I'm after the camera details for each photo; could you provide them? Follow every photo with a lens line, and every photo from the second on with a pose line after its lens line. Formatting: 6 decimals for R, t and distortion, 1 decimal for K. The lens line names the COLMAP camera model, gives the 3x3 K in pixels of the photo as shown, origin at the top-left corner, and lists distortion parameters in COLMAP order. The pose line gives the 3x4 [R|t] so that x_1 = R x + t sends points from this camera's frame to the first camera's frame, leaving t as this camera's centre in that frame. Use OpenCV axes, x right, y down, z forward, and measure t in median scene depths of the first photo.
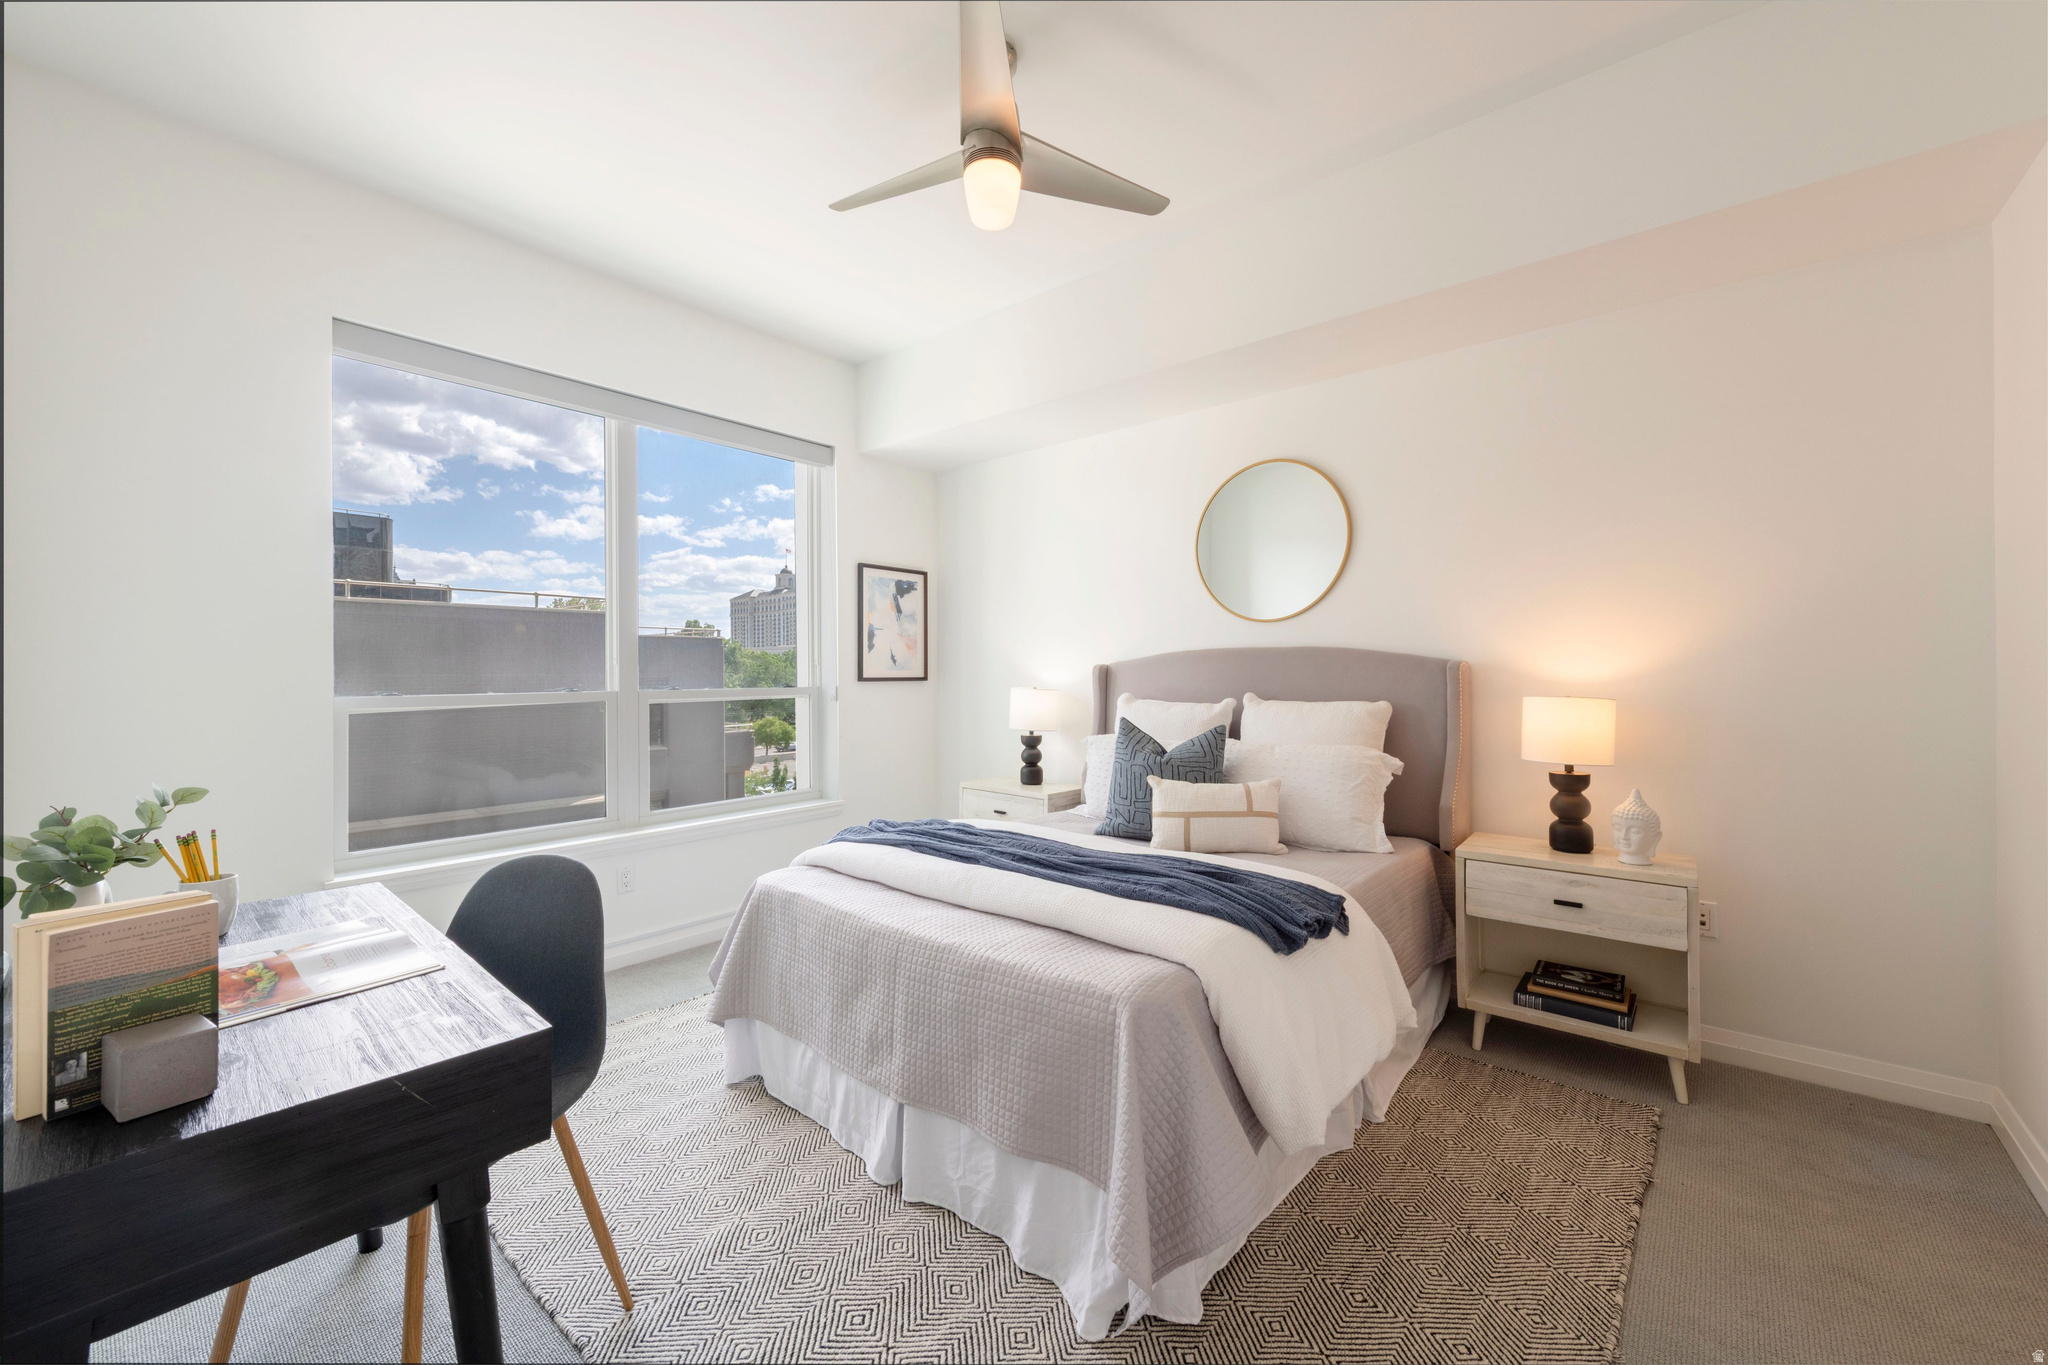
lens RADIAL K [[803.4, 0, 1019.2], [0, 803.4, 672.4], [0, 0, 1]] dist [-0.002571, -0.000157]
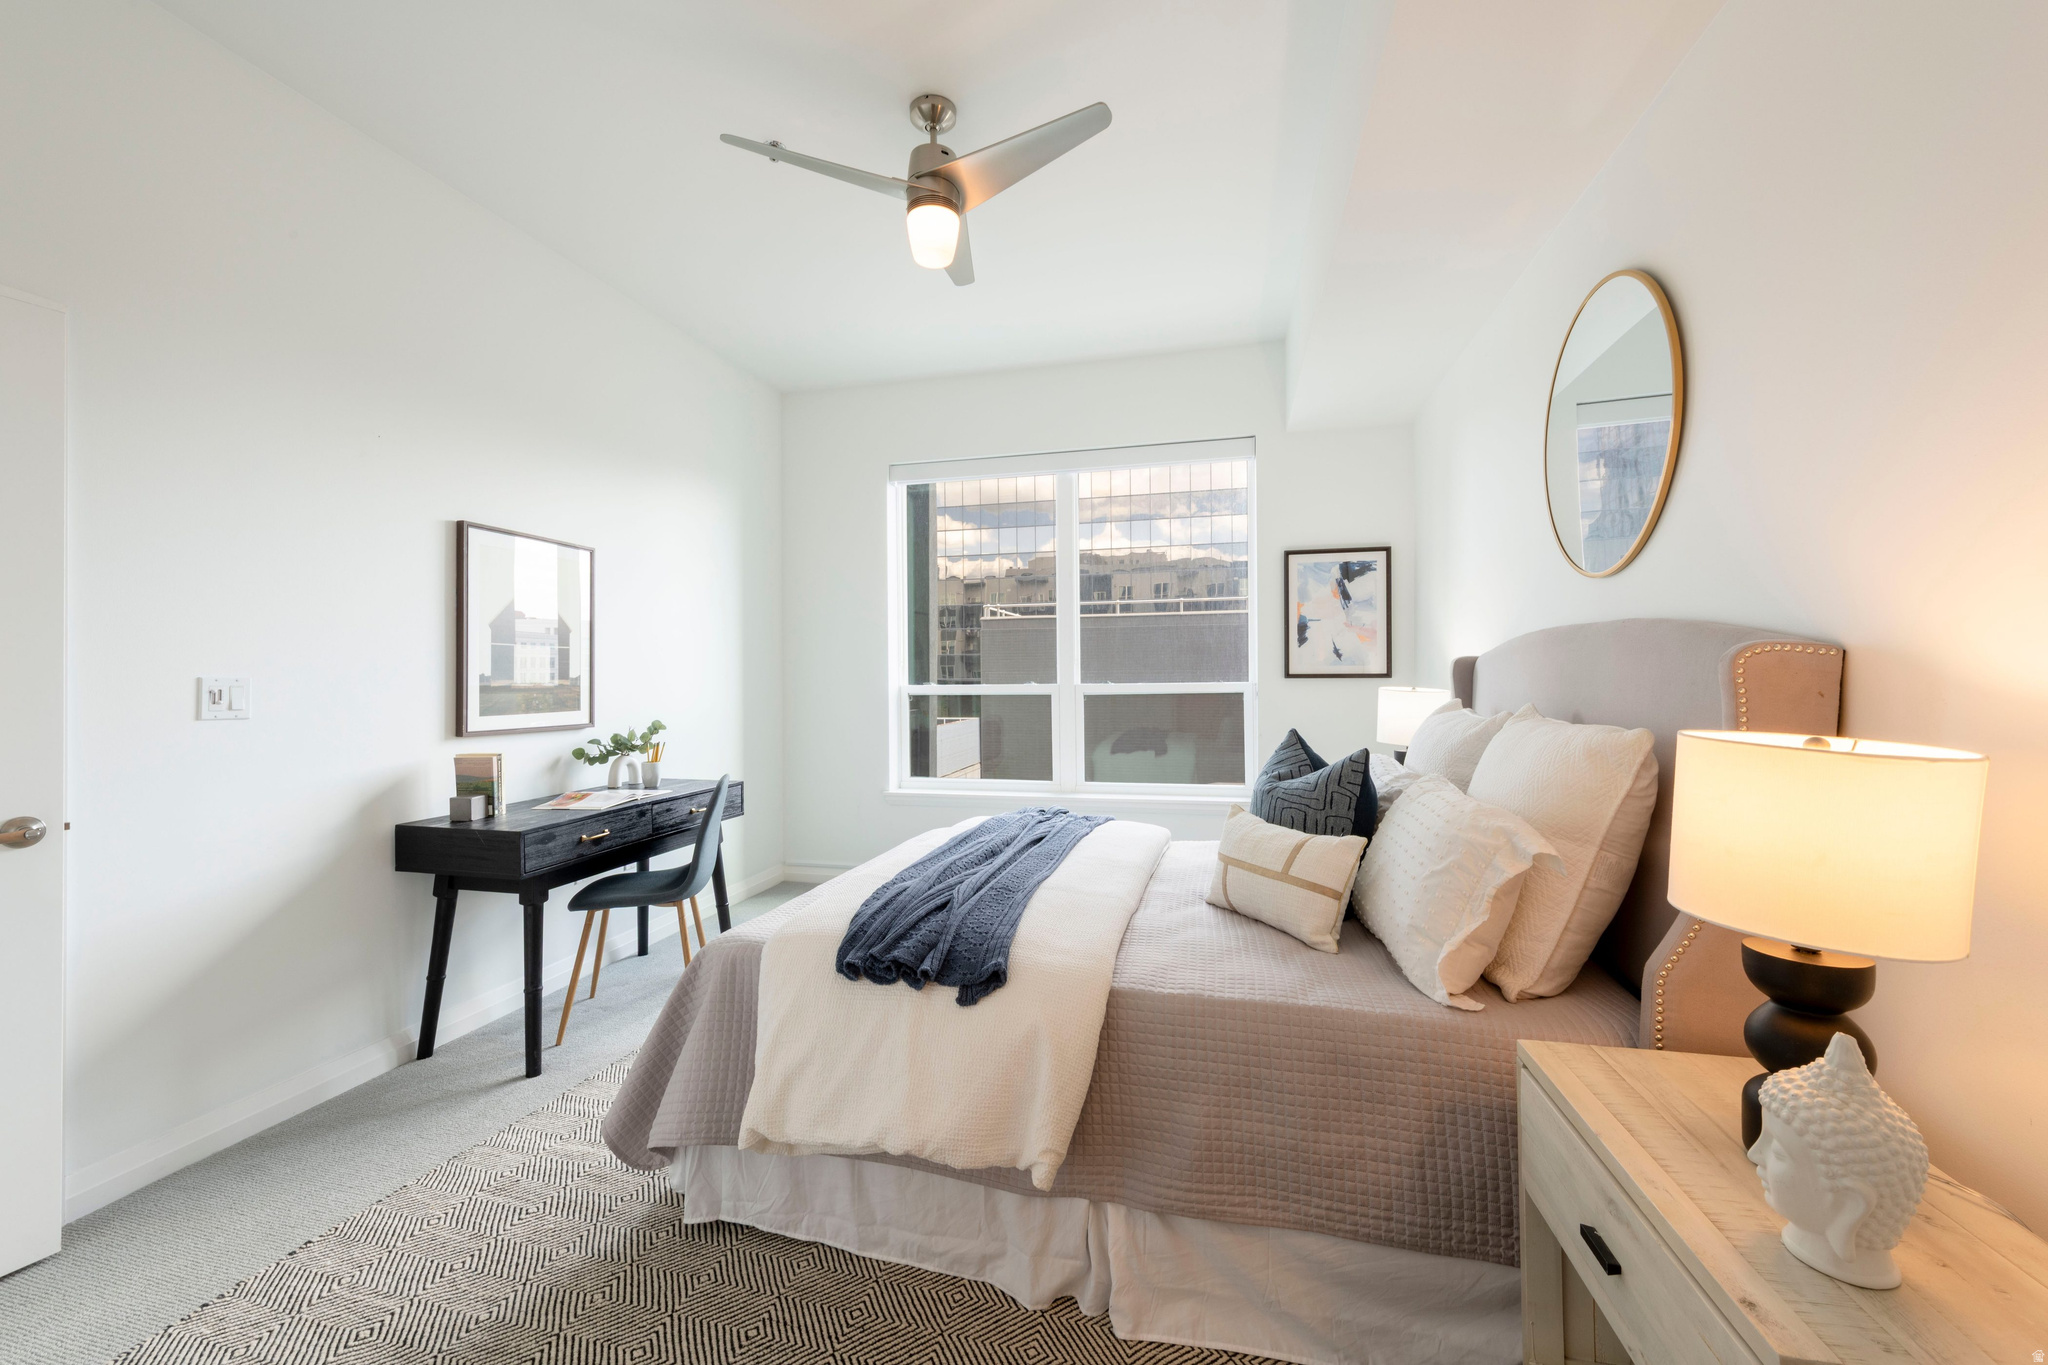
lens RADIAL K [[803.4, 0, 1013.2], [0, 803.4, 668.8], [0, 0, 1]] dist [-0.002571, -0.000157]
pose [[0.453577, 0.002791, -0.891213, 0.467005], [0.001099, 0.999993, 0.003691, -0.002891], [0.891217, -0.002653, 0.453570, 0.285870]]
